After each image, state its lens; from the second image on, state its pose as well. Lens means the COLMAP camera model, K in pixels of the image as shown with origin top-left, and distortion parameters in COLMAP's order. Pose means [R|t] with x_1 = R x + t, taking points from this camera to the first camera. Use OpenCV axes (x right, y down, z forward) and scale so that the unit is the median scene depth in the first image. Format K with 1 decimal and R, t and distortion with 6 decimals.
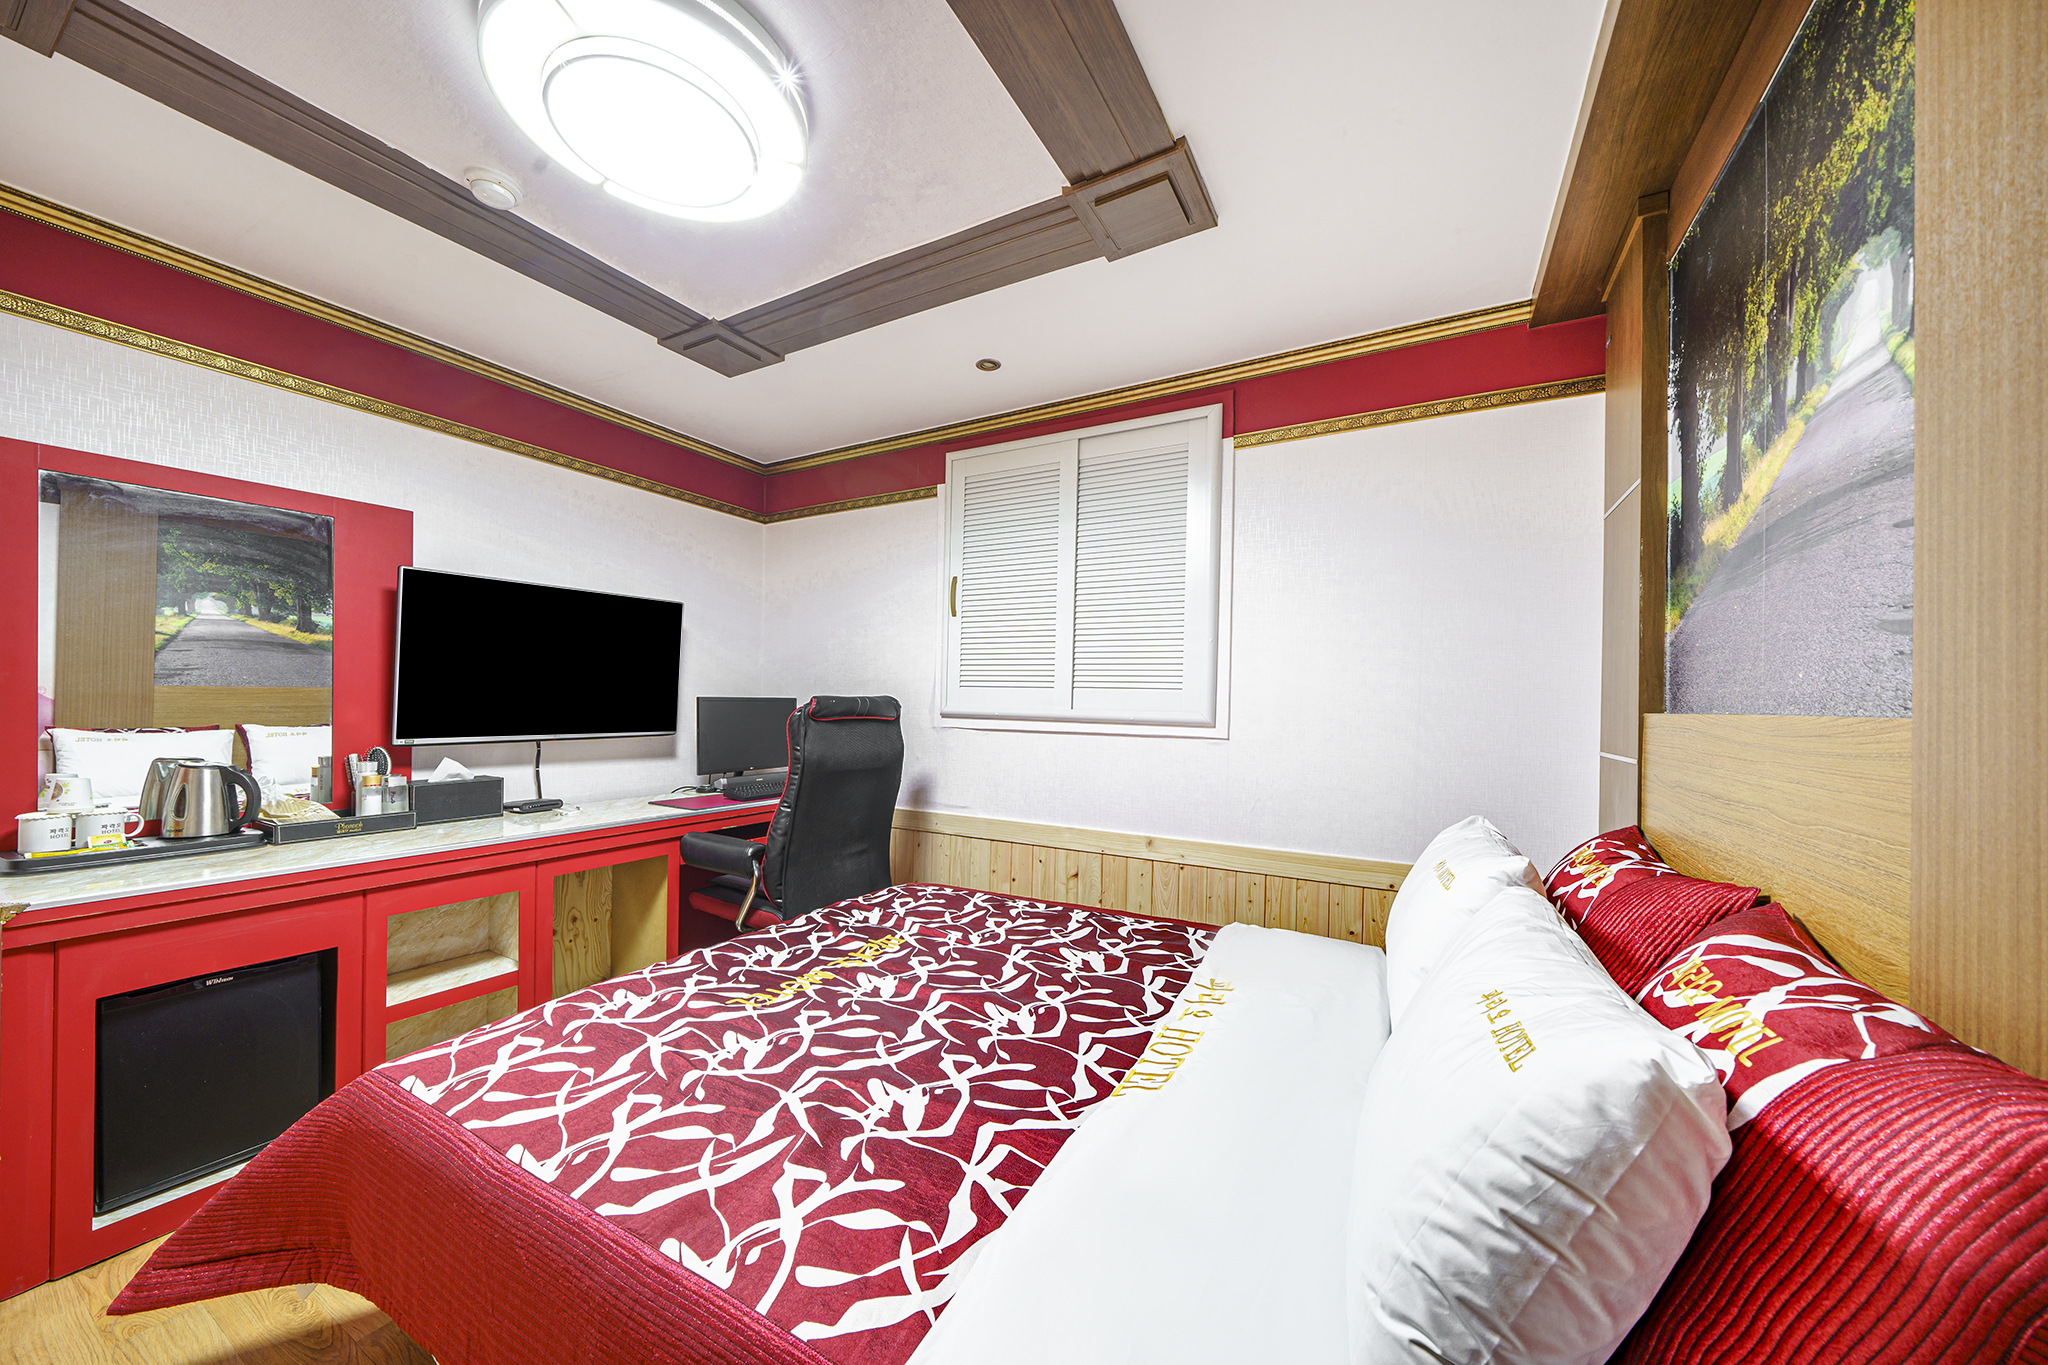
lens RADIAL K [[714.6, 0, 1012.5], [0, 714.6, 698.5], [0, 0, 1]] dist [-0.002089, -0.000103]
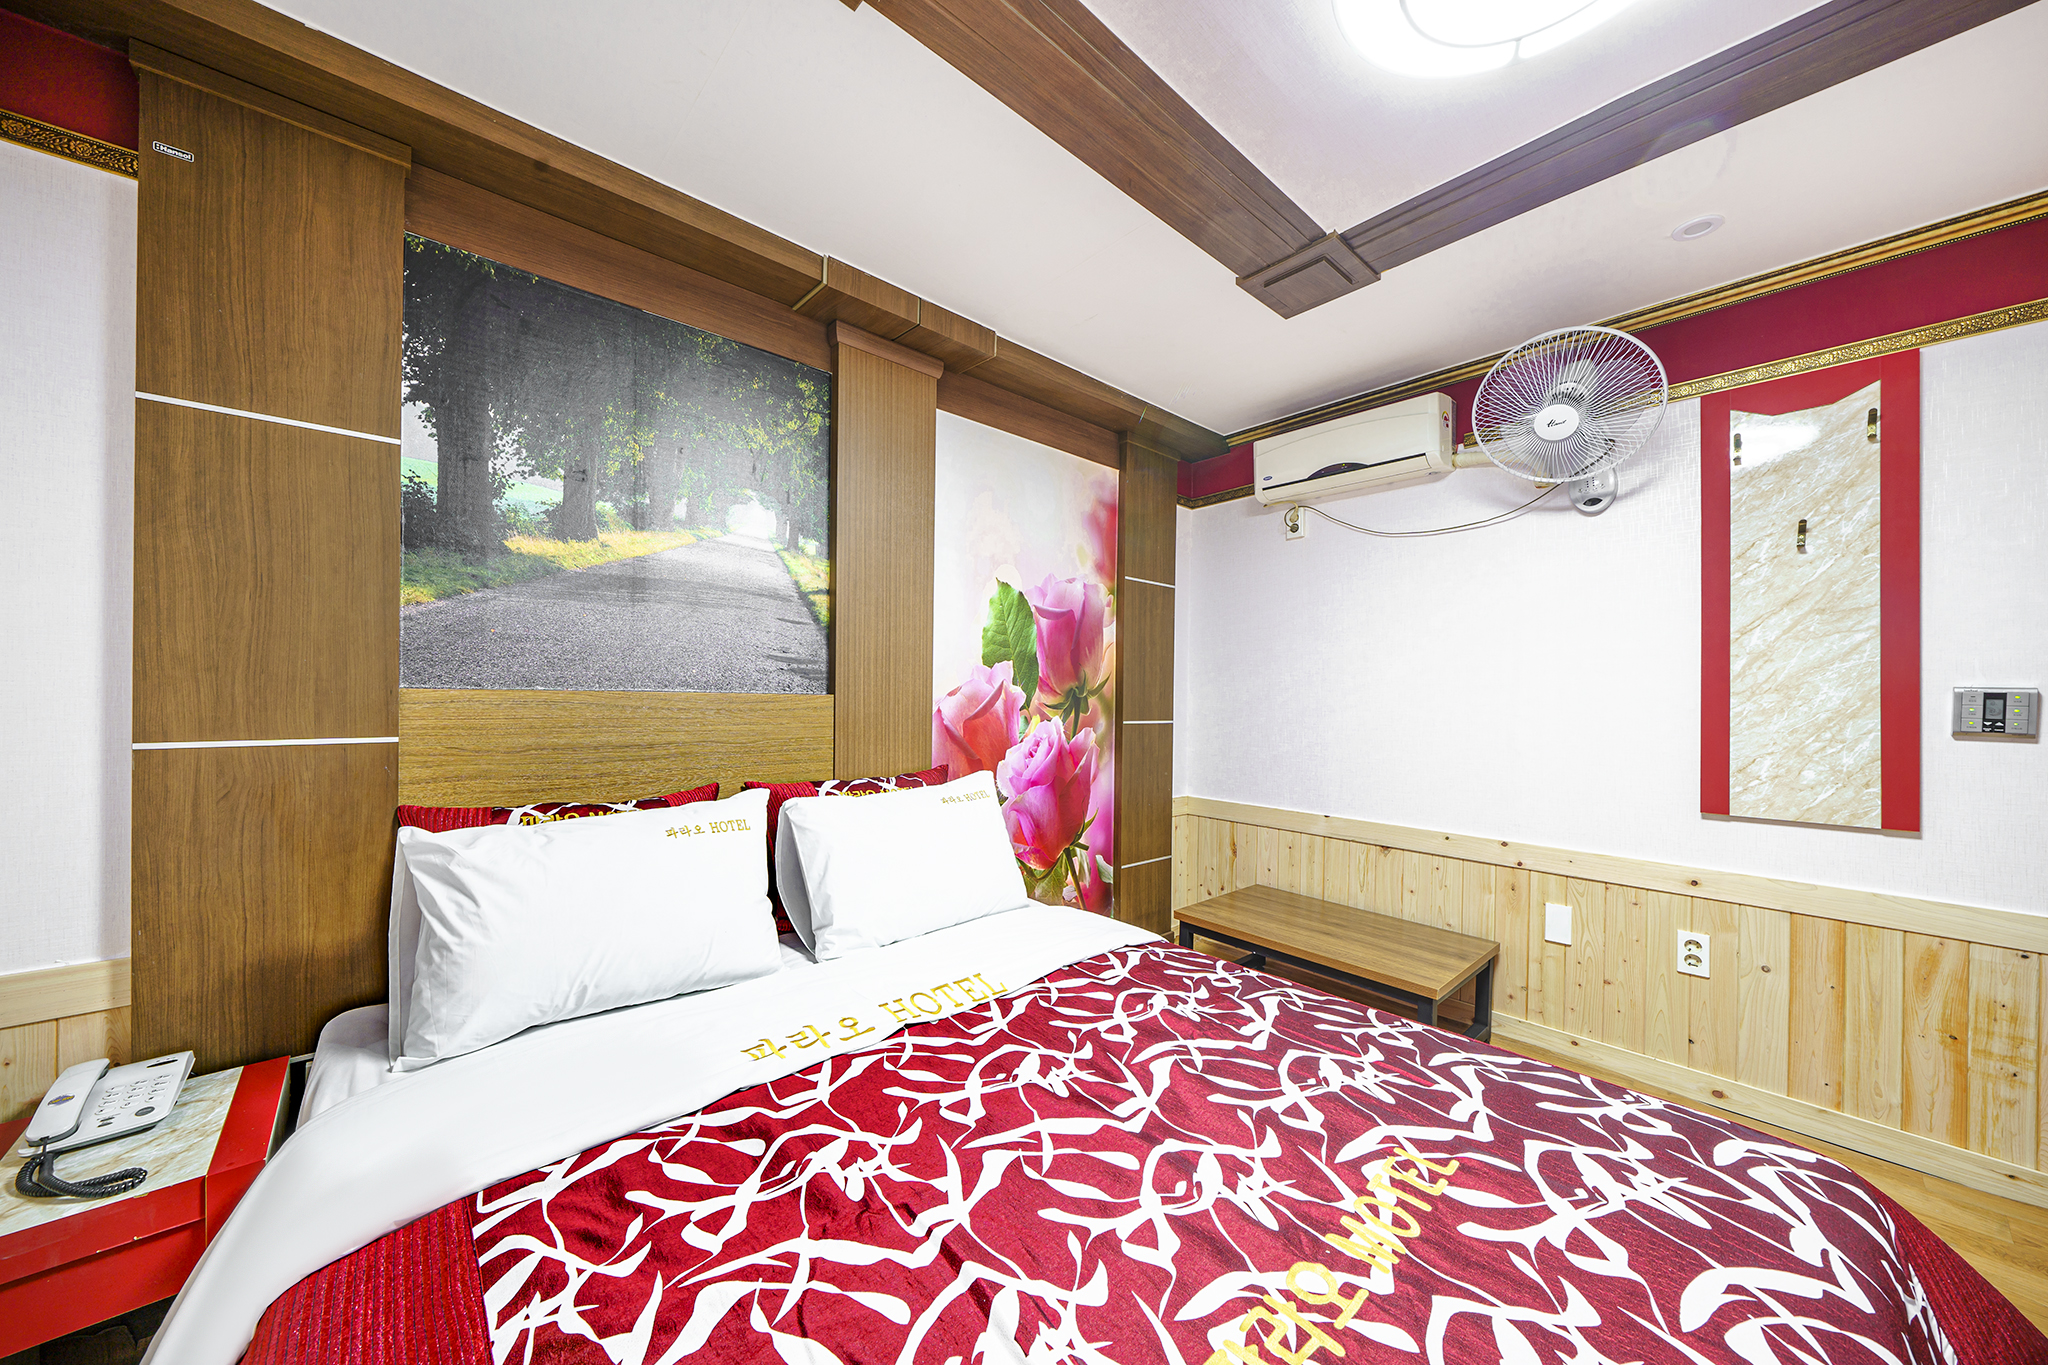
lens RADIAL K [[714.6, 0, 1011.7], [0, 714.6, 698.5], [0, 0, 1]] dist [-0.002089, -0.000103]
pose [[-0.947229, -0.021322, 0.319847, -0.331801], [-0.023192, 0.999729, -0.002036, 0.015006], [-0.319717, -0.009346, -0.947467, 1.506303]]
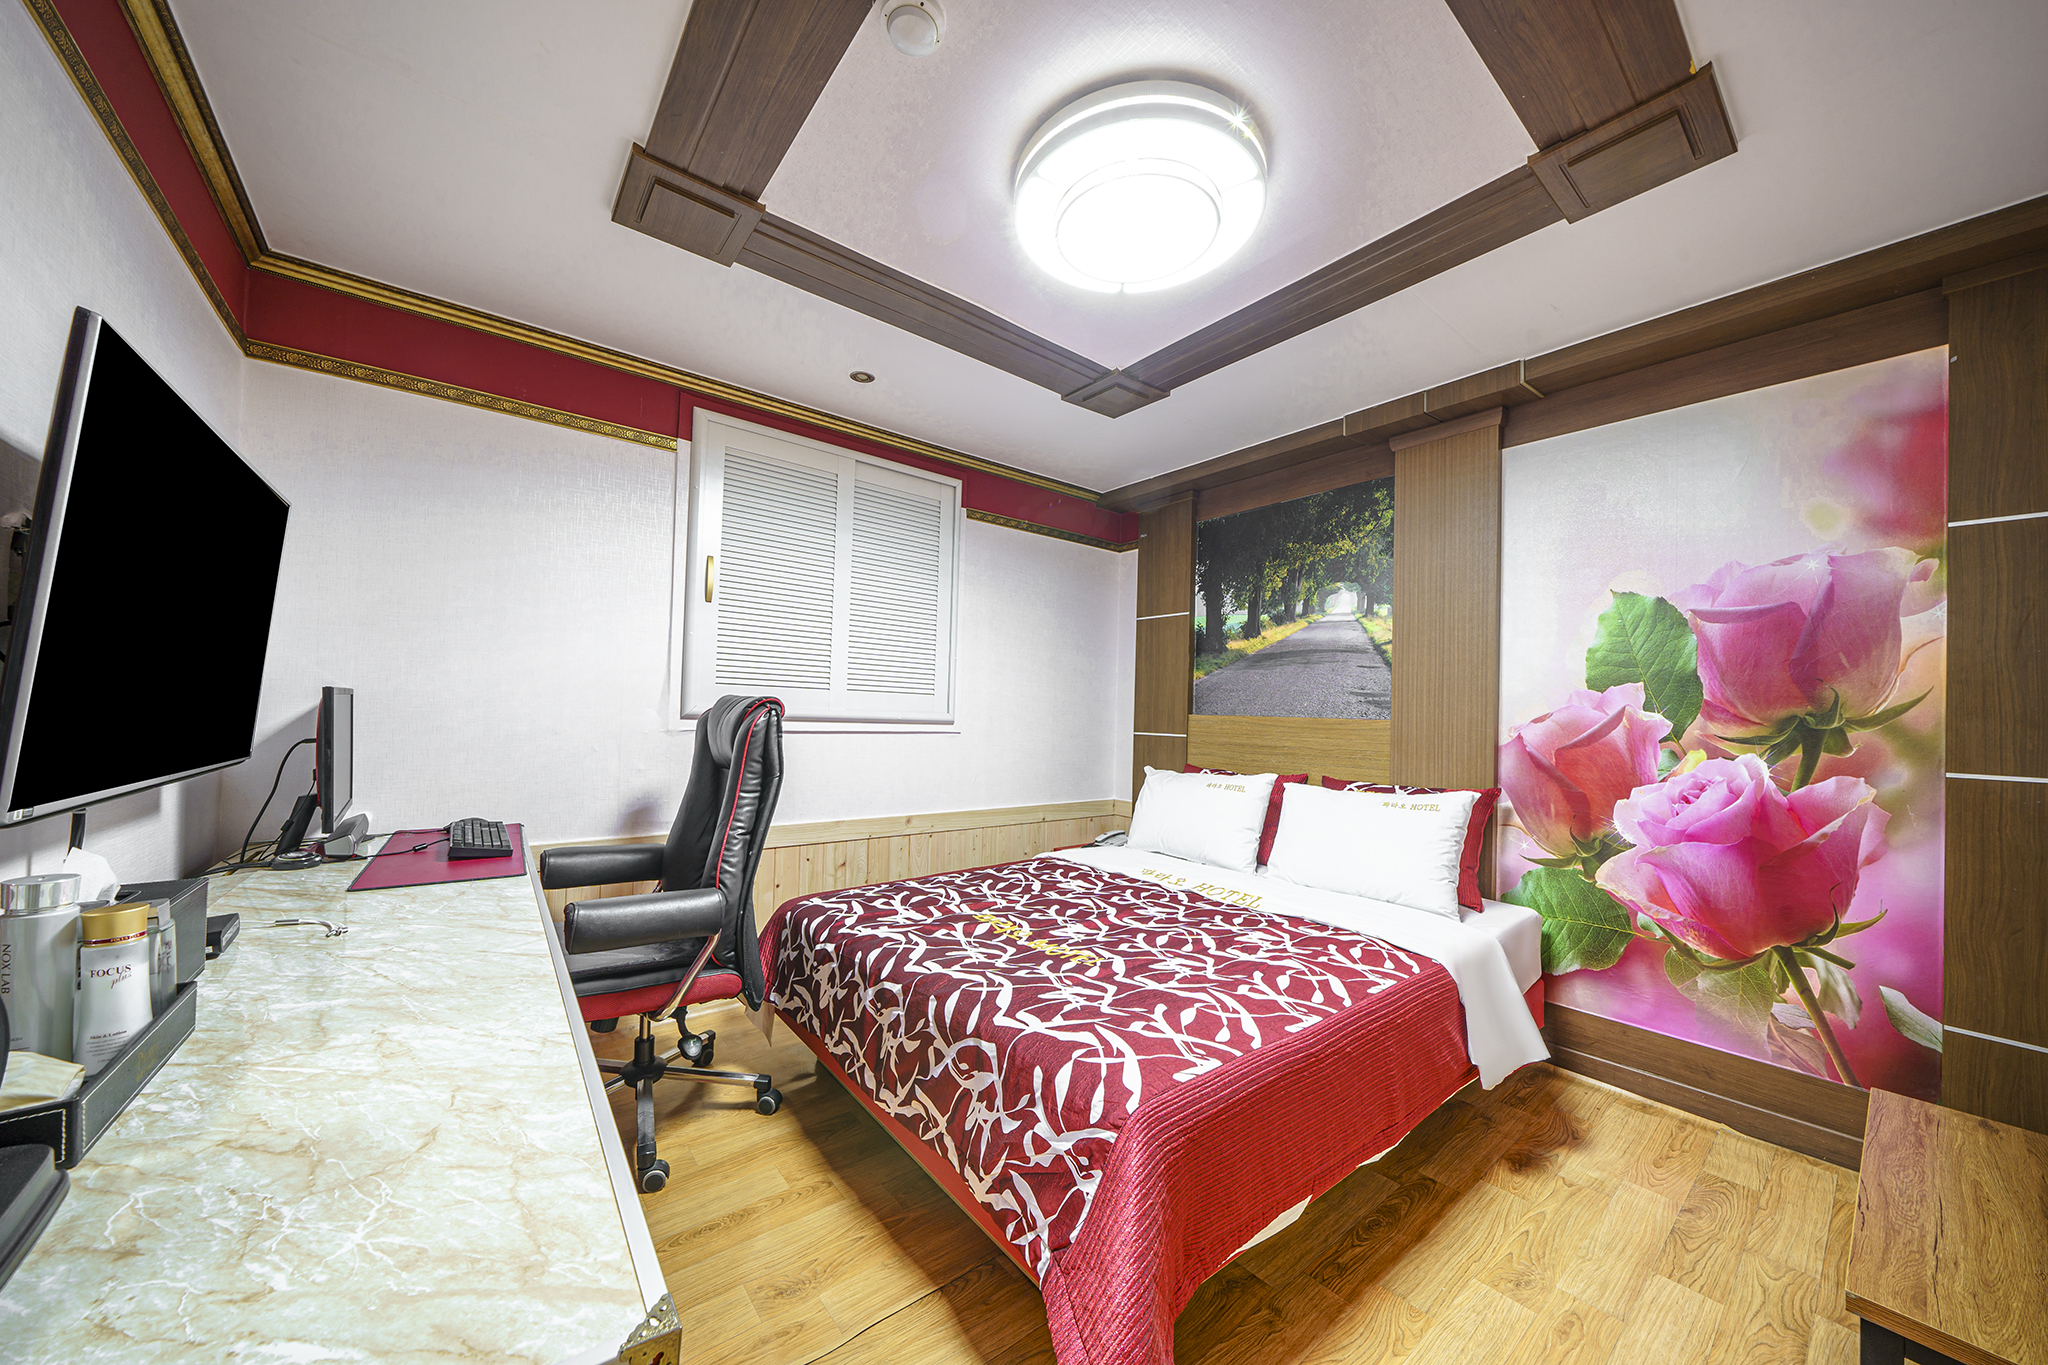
lens RADIAL K [[714.6, 0, 1022.0], [0, 714.6, 696.8], [0, 0, 1]] dist [-0.002089, -0.000103]
pose [[0.374084, 0.015785, 0.927261, -1.430087], [-0.024823, 0.999667, -0.007003, -0.006533], [-0.927063, -0.020398, 0.374351, 0.623129]]
